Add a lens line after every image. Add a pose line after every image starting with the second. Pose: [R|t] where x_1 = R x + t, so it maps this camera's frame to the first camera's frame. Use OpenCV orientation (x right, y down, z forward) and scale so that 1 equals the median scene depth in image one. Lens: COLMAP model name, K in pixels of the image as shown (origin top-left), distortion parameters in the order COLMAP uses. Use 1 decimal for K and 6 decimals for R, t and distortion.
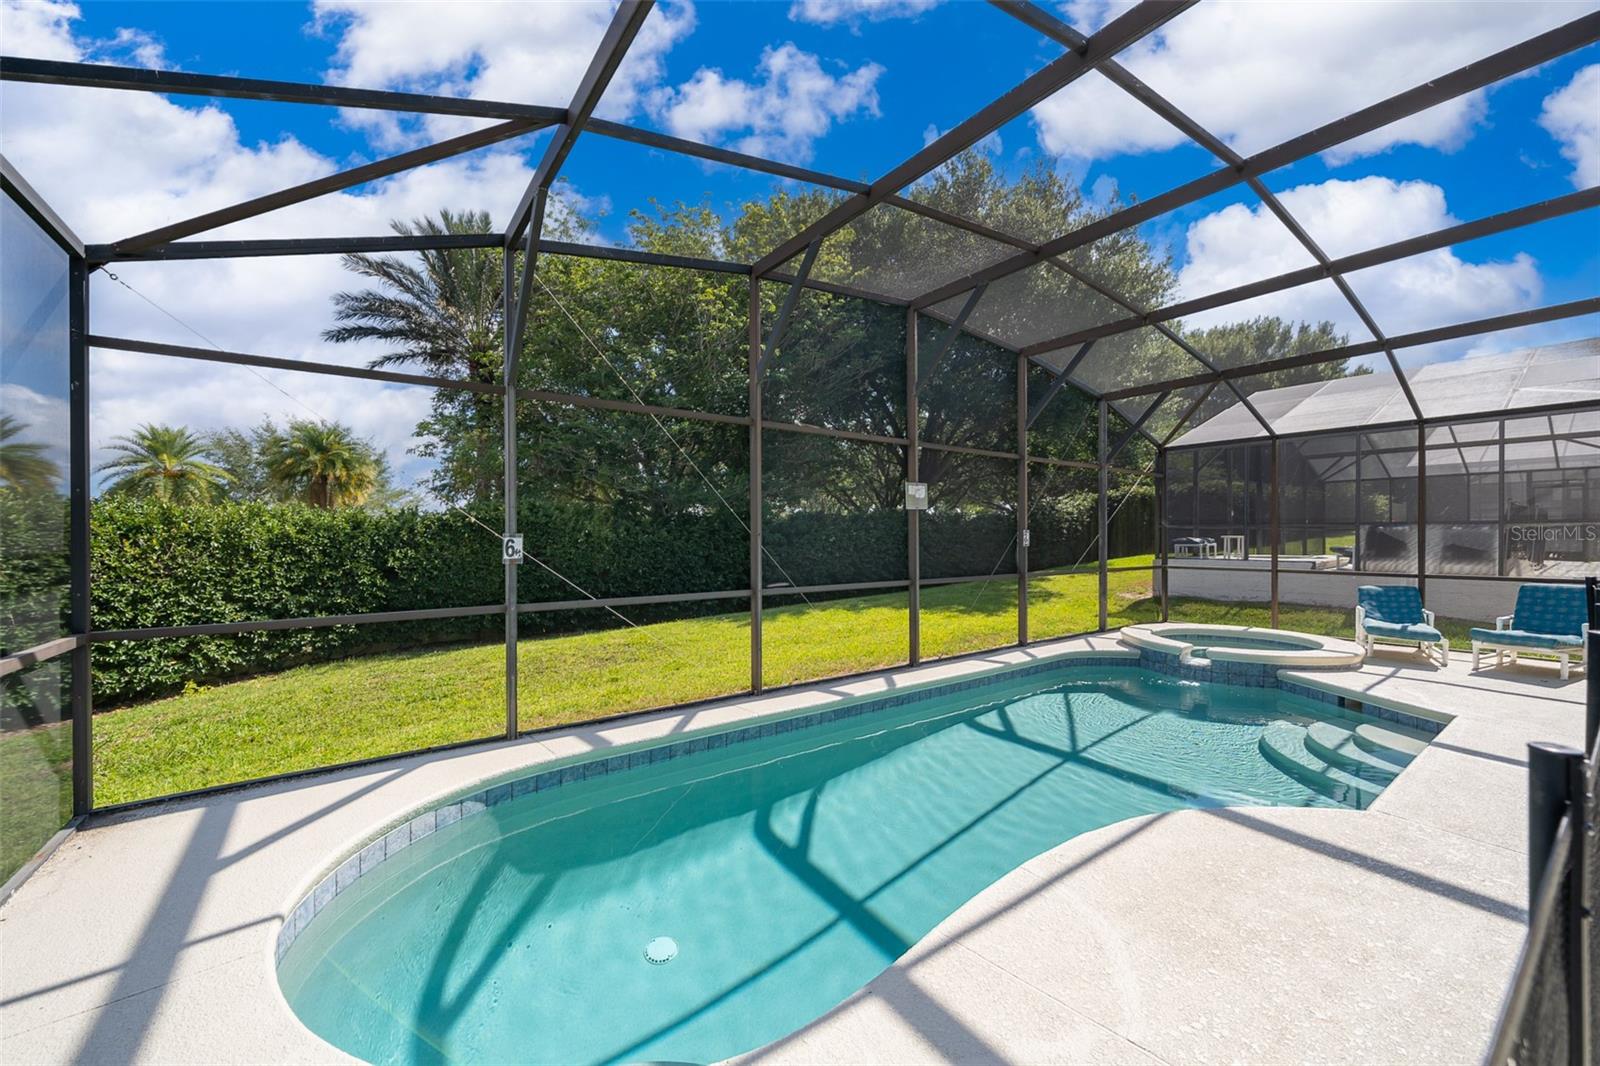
lens RADIAL K [[618.9, 0, 793.1], [0, 618.9, 527.3], [0, 0, 1]] dist [0.000157, -0.000310]
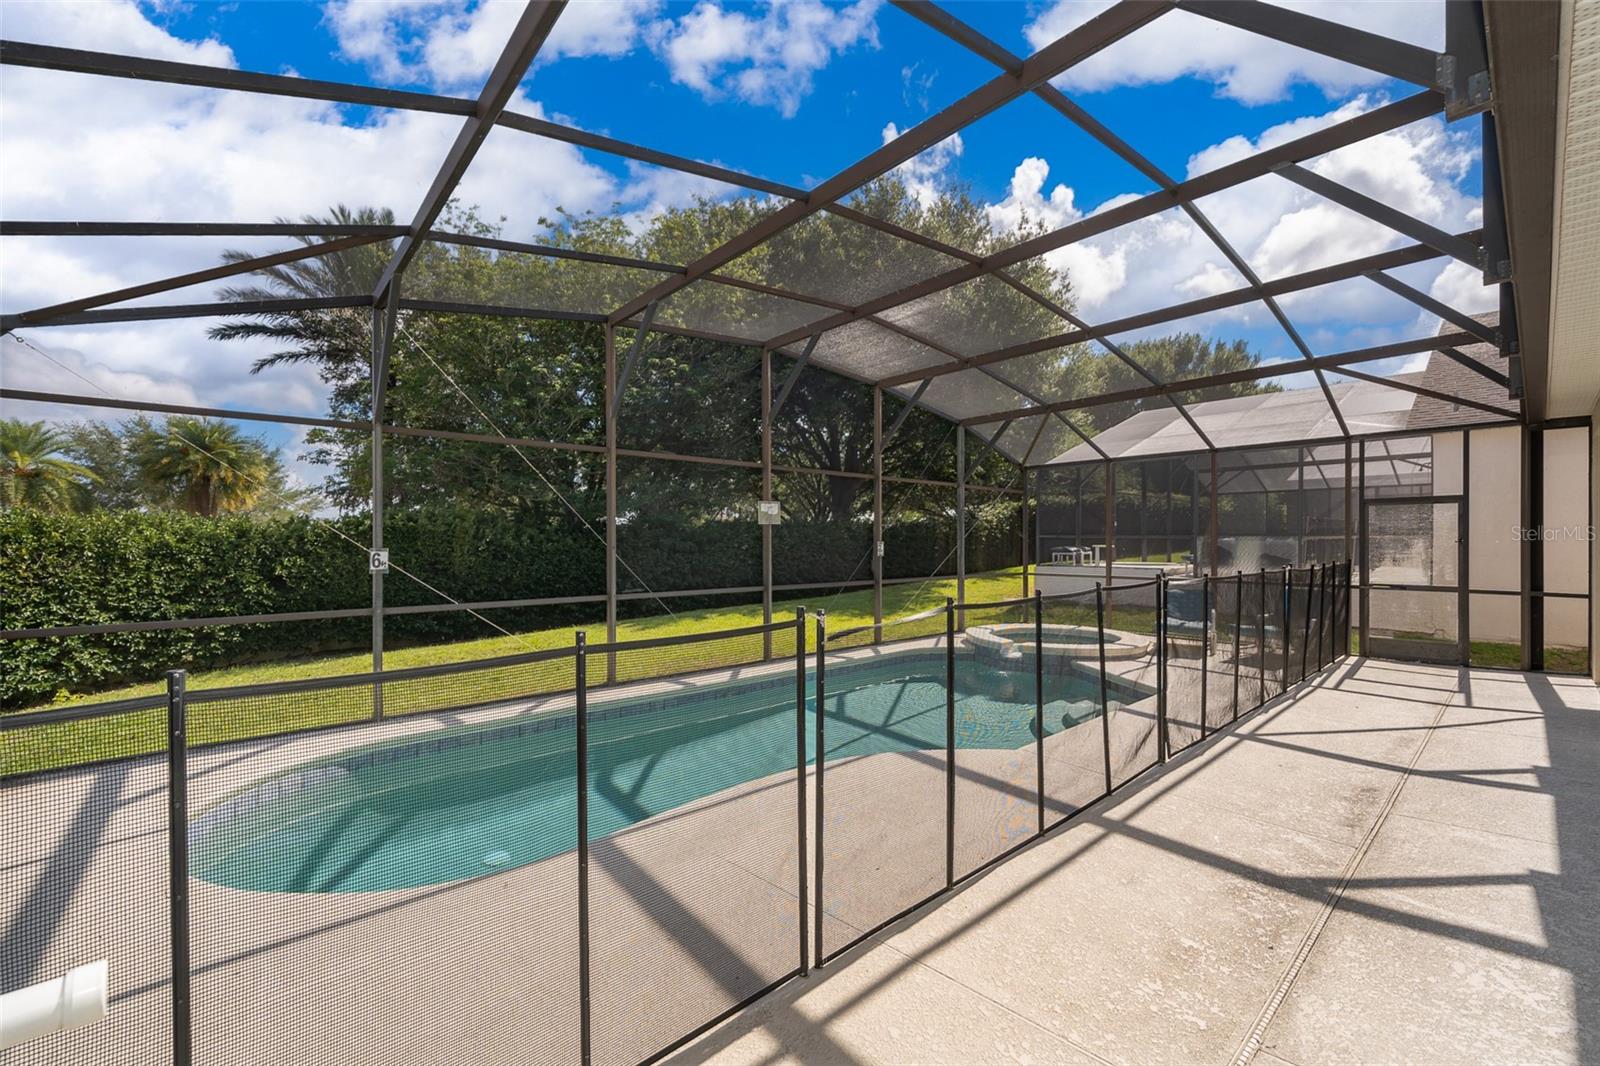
lens RADIAL K [[642.3, 0, 800.0], [0, 642.3, 533.0], [0, 0, 1]] dist [-0.001676, 0.000542]
pose [[0.995187, 0.004148, 0.097907, 0.095928], [-0.004244, 0.999991, 0.000778, -0.009736], [-0.097902, -0.001190, 0.995195, -0.126471]]
